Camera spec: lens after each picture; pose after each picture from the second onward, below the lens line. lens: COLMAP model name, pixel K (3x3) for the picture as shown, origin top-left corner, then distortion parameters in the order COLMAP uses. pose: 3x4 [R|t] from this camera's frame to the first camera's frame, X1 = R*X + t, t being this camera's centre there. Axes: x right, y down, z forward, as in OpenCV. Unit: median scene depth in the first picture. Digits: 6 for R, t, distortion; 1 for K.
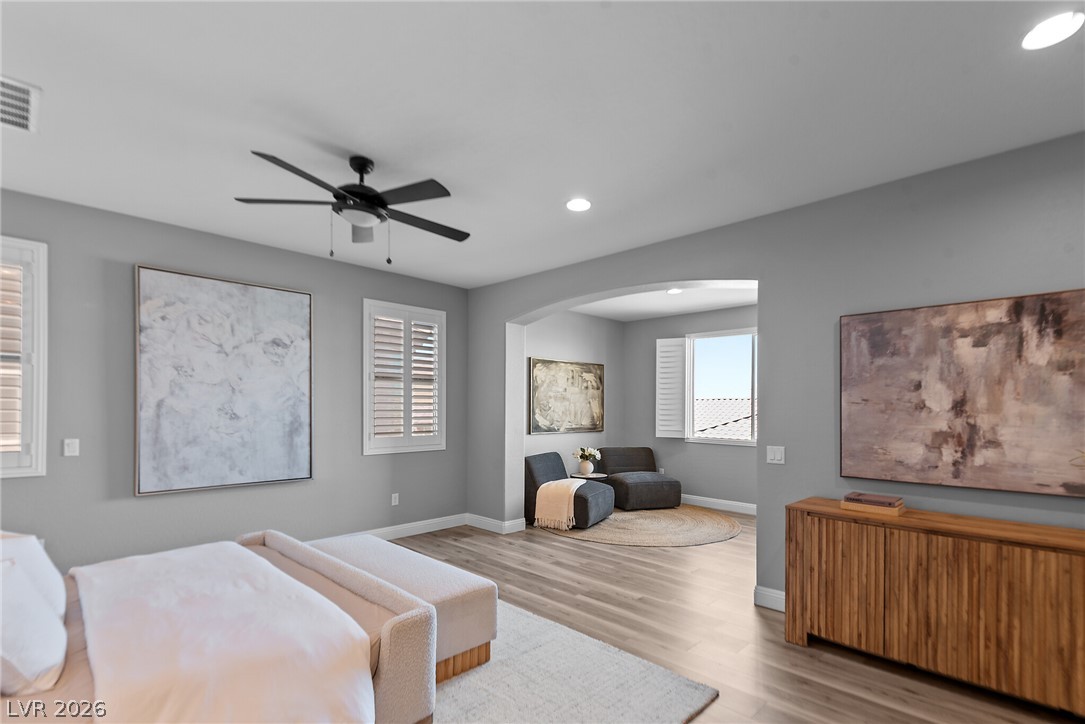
lens RADIAL K [[505.8, 0, 549.8], [0, 505.8, 406.9], [0, 0, 1]] dist [0.014740, -0.003800]
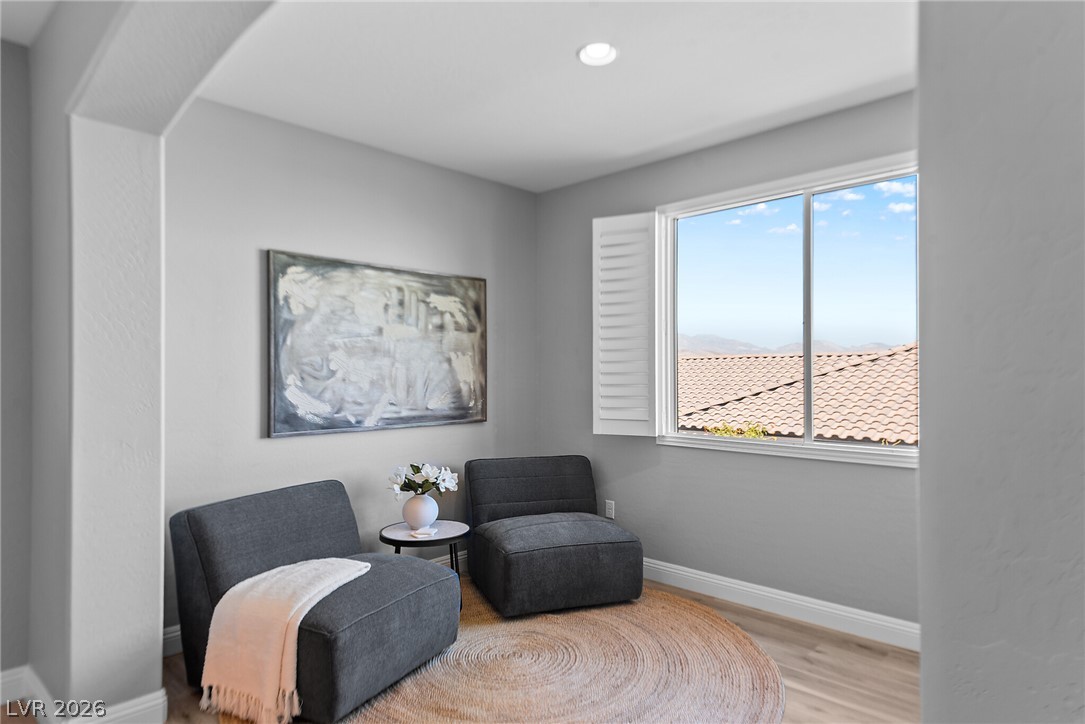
lens RADIAL K [[639.4, 0, 545.3], [0, 639.4, 369.6], [0, 0, 1]] dist [0.006988, -0.000121]
pose [[0.999880, -0.011731, 0.010109, 0.168056], [0.011786, 0.999916, -0.005417, 0.004327], [-0.010045, 0.005536, 0.999934, 0.444826]]
